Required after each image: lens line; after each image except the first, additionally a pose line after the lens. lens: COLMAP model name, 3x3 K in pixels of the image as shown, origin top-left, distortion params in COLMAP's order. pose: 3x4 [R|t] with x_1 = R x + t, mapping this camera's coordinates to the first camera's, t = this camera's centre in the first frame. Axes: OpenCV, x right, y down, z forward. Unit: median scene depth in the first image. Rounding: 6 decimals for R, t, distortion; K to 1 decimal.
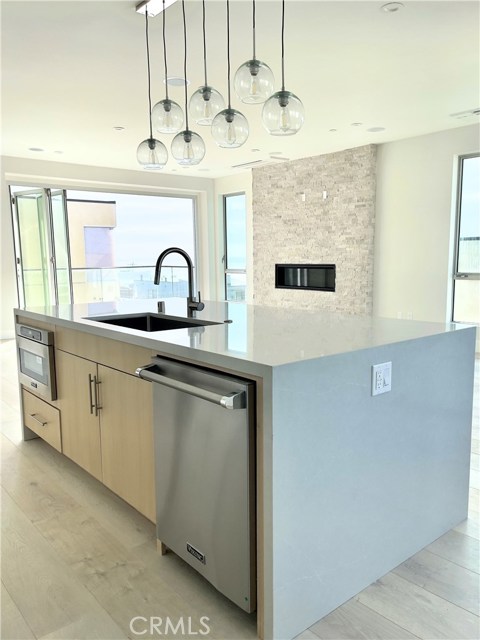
lens RADIAL K [[490.5, 0, 239.6], [0, 490.5, 320.7], [0, 0, 1]] dist [0.030287, -0.017086]
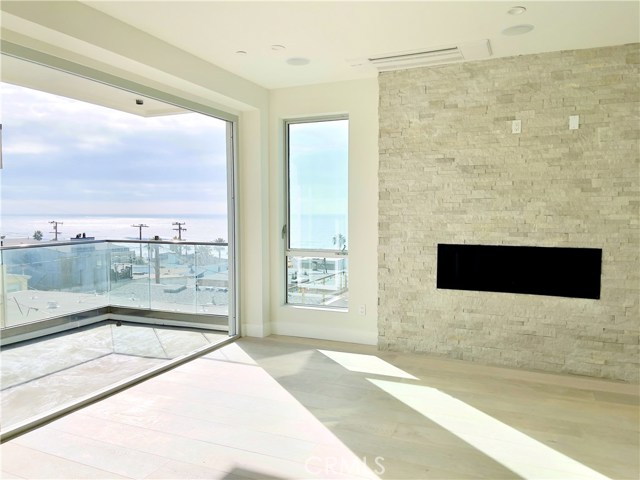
lens RADIAL K [[490.5, 0, 320.0], [0, 490.5, 240.2], [0, 0, 1]] dist [0.030287, -0.017086]
pose [[0.901559, -0.002809, 0.432646, -0.292623], [0.040146, 0.996208, -0.077190, -0.085866], [-0.430789, 0.086960, 0.898253, 0.582038]]
